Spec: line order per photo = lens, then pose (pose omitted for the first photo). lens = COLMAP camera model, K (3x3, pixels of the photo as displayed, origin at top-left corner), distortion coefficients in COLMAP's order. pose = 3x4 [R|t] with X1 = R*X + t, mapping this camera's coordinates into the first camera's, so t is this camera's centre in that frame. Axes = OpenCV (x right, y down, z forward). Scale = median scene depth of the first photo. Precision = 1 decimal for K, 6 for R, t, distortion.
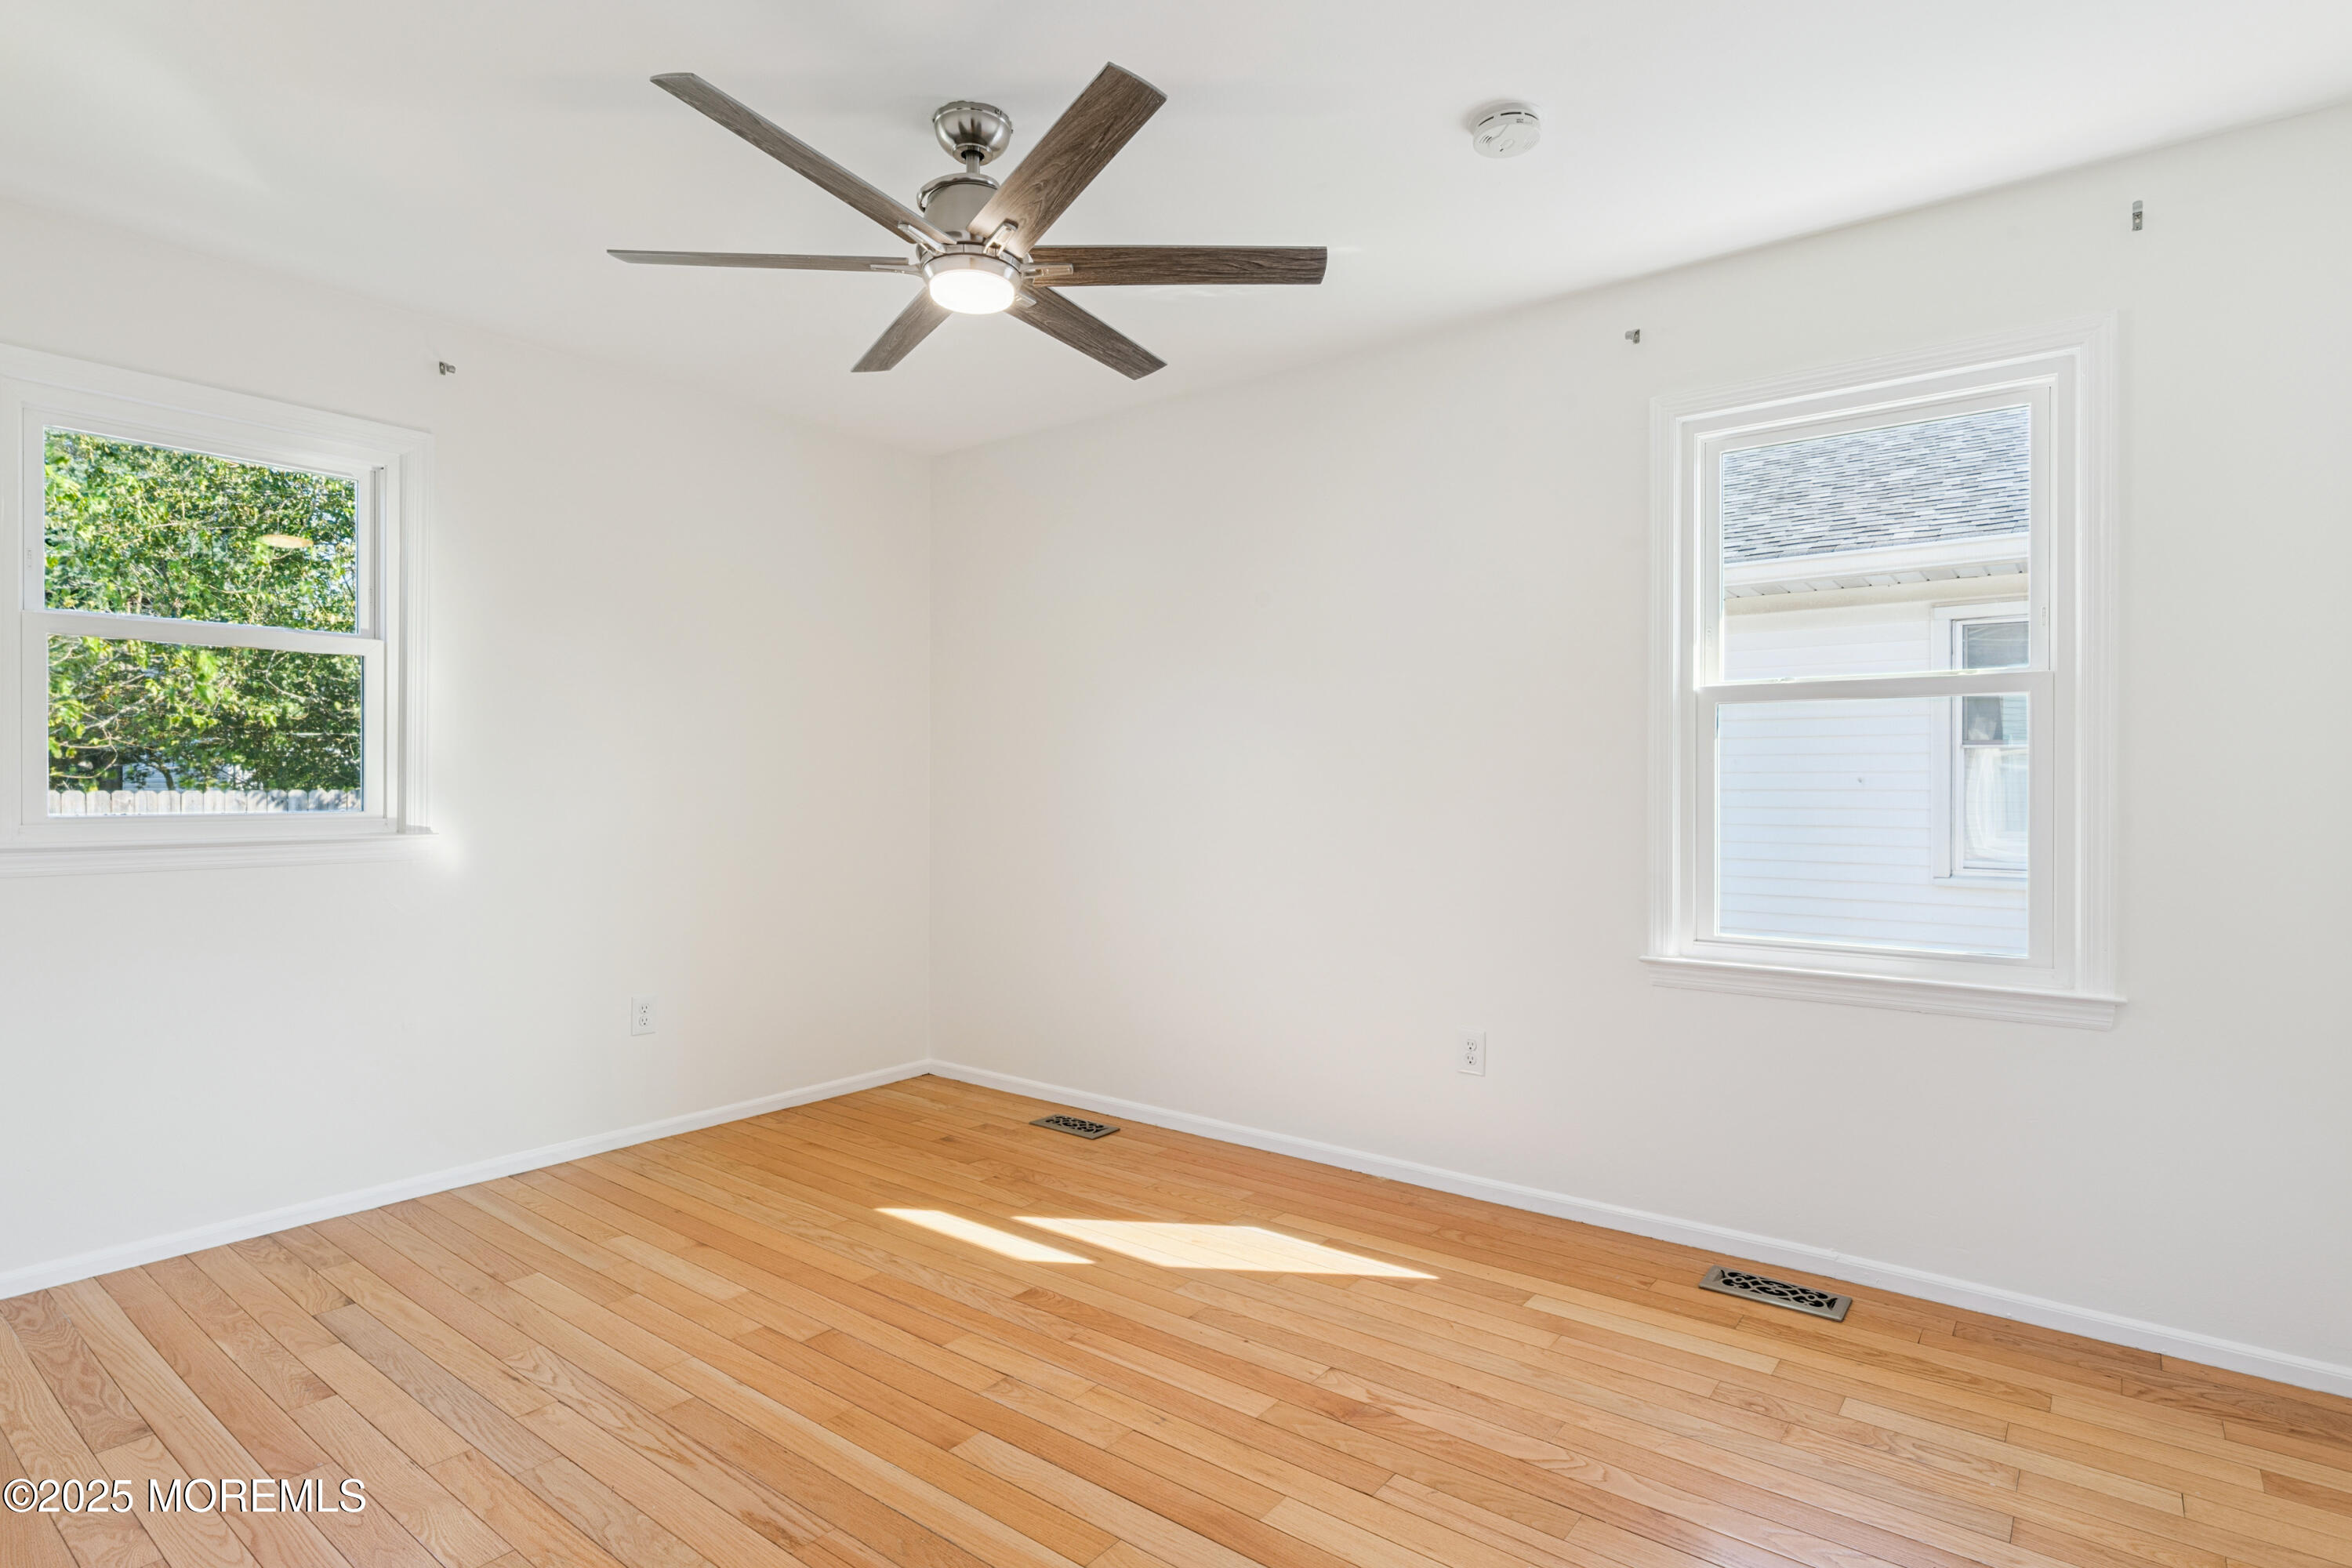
lens RADIAL K [[1198.8, 0, 1180.7], [0, 1198.8, 788.1], [0, 0, 1]] dist [0.001278, -0.001581]
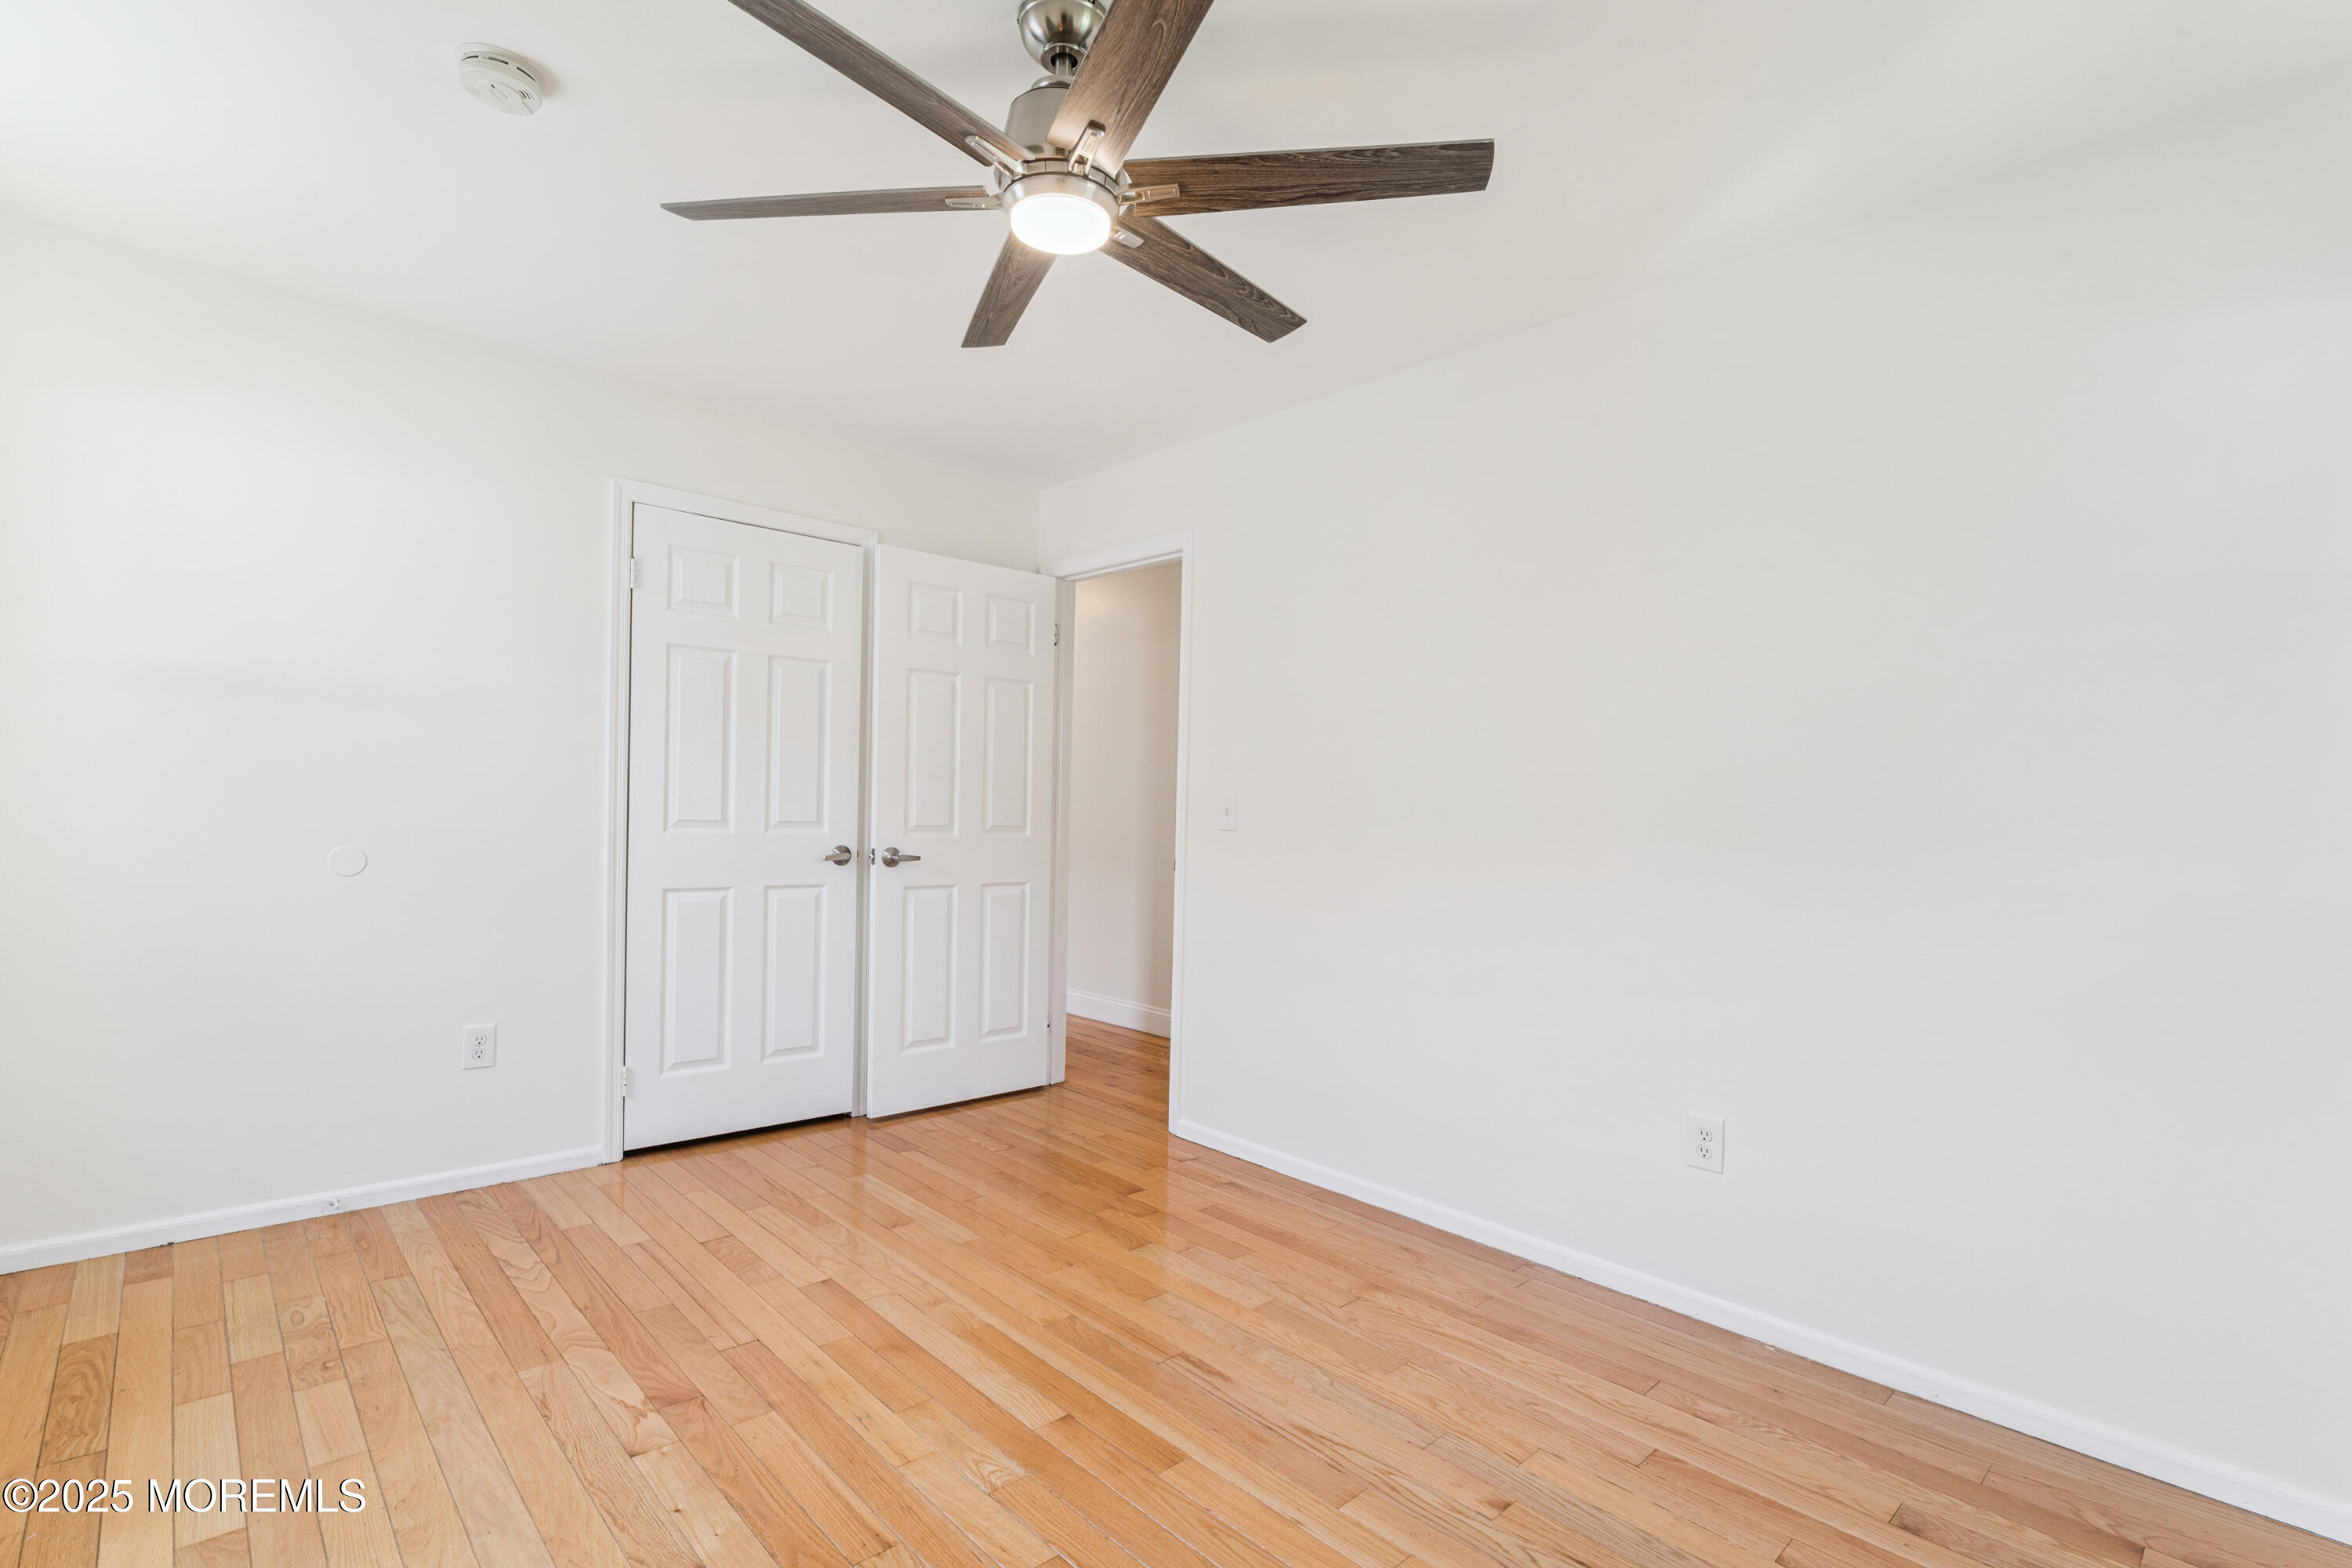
lens RADIAL K [[1078.5, 0, 1178.8], [0, 1078.5, 793.5], [0, 0, 1]] dist [-0.001072, 0.000908]
pose [[-0.986920, -0.029766, 0.158440, -0.425350], [-0.030088, 0.999547, 0.000365, -0.017568], [-0.158379, -0.004407, -0.987369, 1.926573]]
